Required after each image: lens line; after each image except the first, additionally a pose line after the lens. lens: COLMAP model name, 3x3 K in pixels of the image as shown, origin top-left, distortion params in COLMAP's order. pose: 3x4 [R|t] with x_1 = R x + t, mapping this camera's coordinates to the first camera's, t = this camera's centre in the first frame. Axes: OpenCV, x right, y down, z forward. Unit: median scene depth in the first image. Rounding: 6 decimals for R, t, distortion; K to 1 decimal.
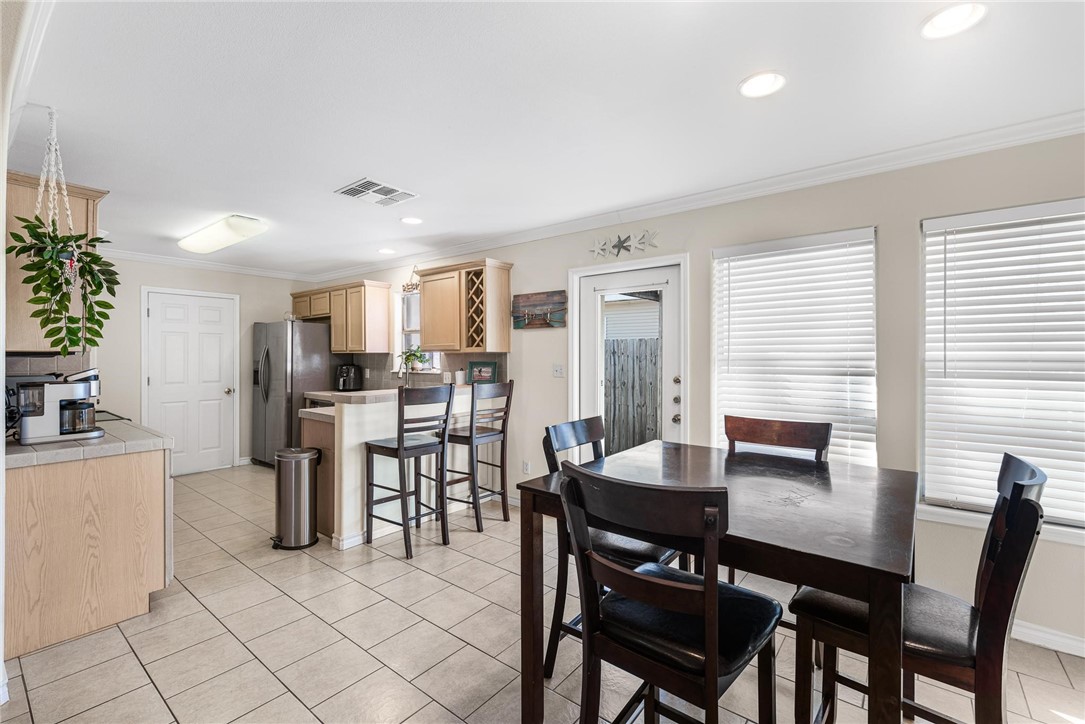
lens RADIAL K [[469.3, 0, 543.4], [0, 469.3, 361.2], [0, 0, 1]] dist [0.000134, -0.000404]
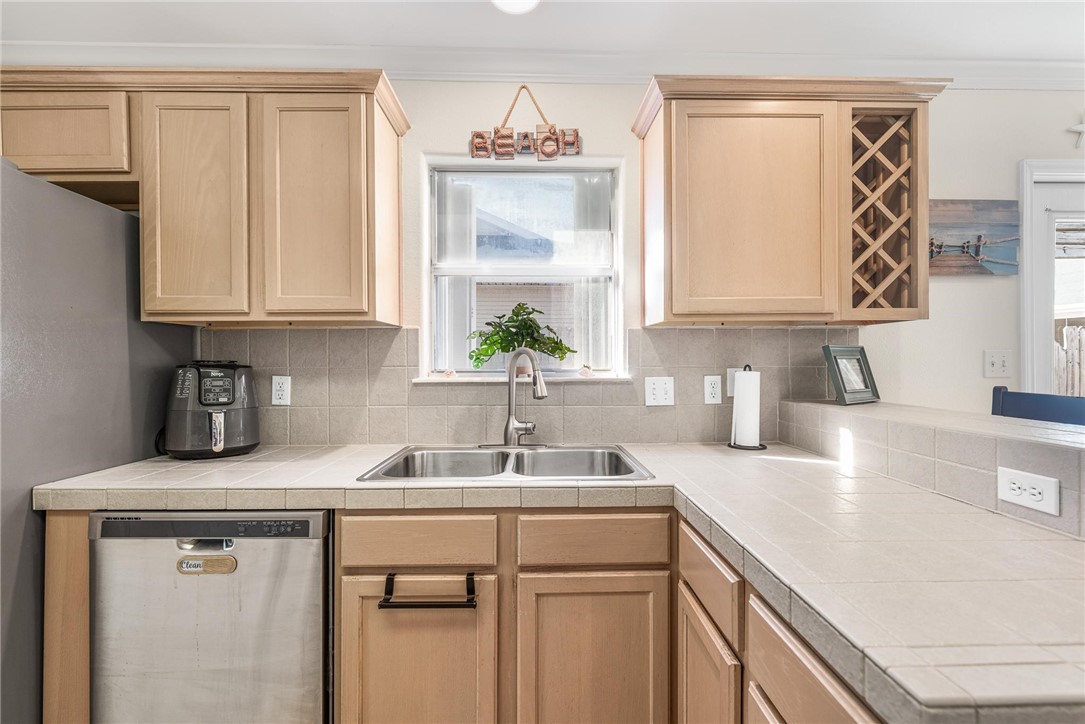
lens RADIAL K [[466.1, 0, 544.7], [0, 466.1, 363.7], [0, 0, 1]] dist [-0.000613, -0.000735]
pose [[0.767385, -0.011272, 0.641087, -0.688440], [0.011310, 0.999928, 0.004042, 0.013100], [-0.641086, 0.004149, 0.767458, 0.994077]]
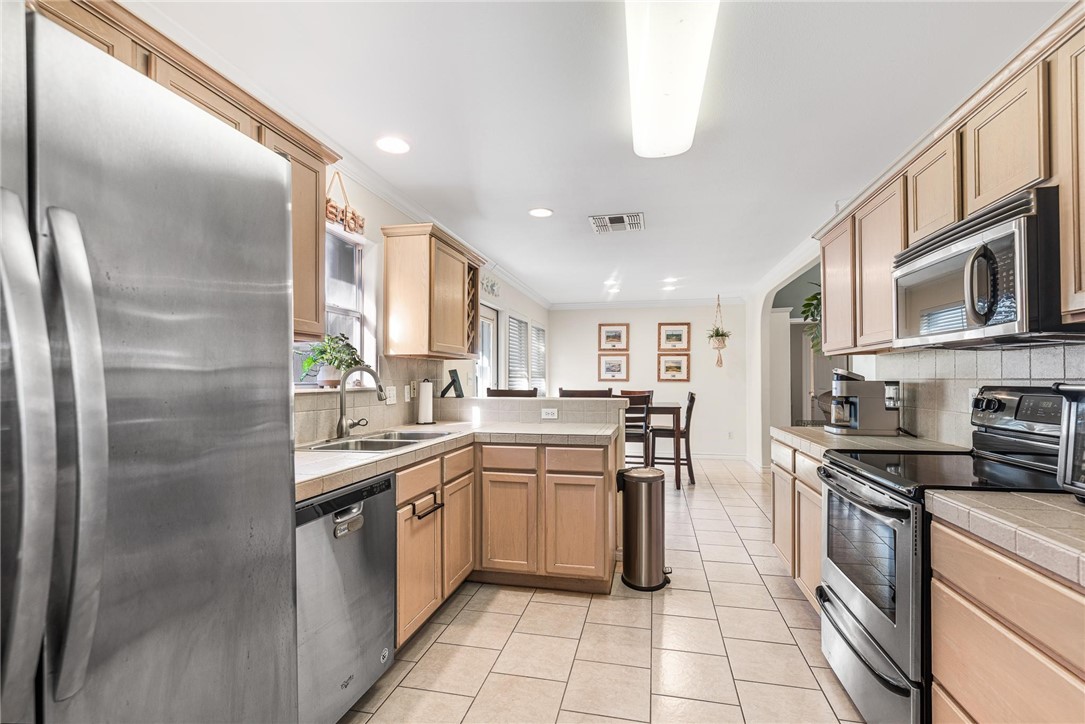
lens RADIAL K [[480.1, 0, 547.4], [0, 480.1, 380.6], [0, 0, 1]] dist [0.002267, 0.000100]
pose [[-0.435711, -0.005760, 0.900068, -1.145523], [0.008937, 0.999903, 0.010725, 0.014289], [-0.900042, 0.012717, -0.435617, 1.426369]]
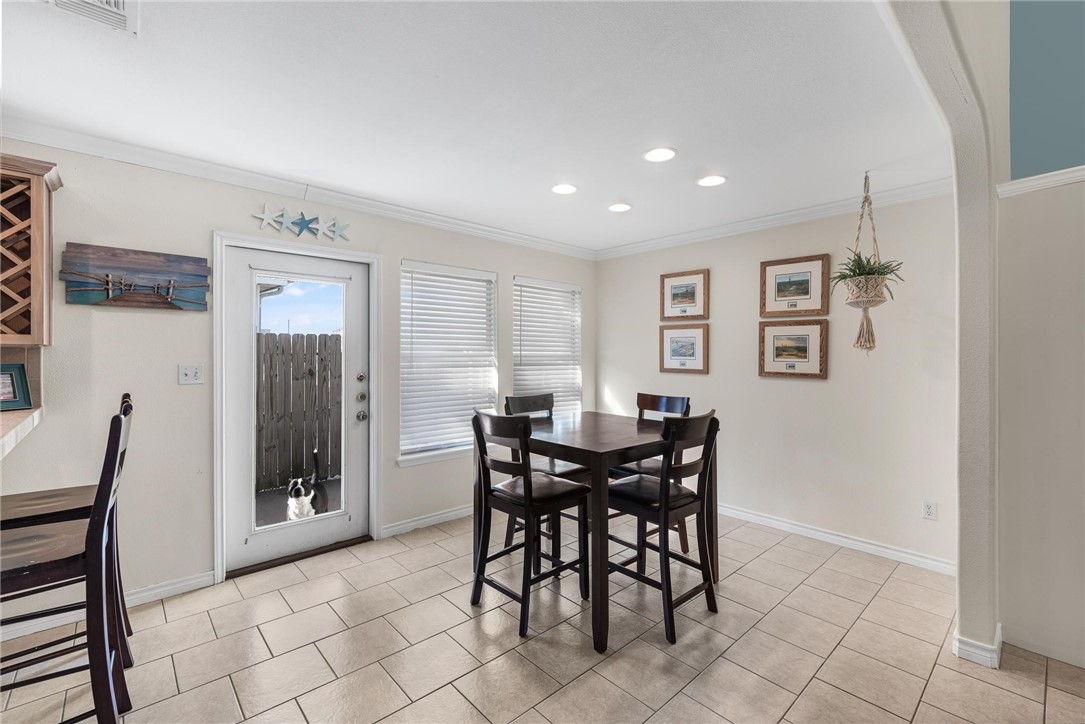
lens RADIAL K [[478.3, 0, 544.9], [0, 478.3, 355.2], [0, 0, 1]] dist [0.002458, 0.000628]
pose [[0.154851, -0.004390, 0.987928, -0.612230], [0.005609, 0.999978, 0.003565, -0.008069], [-0.987922, 0.004990, 0.154872, 0.413688]]
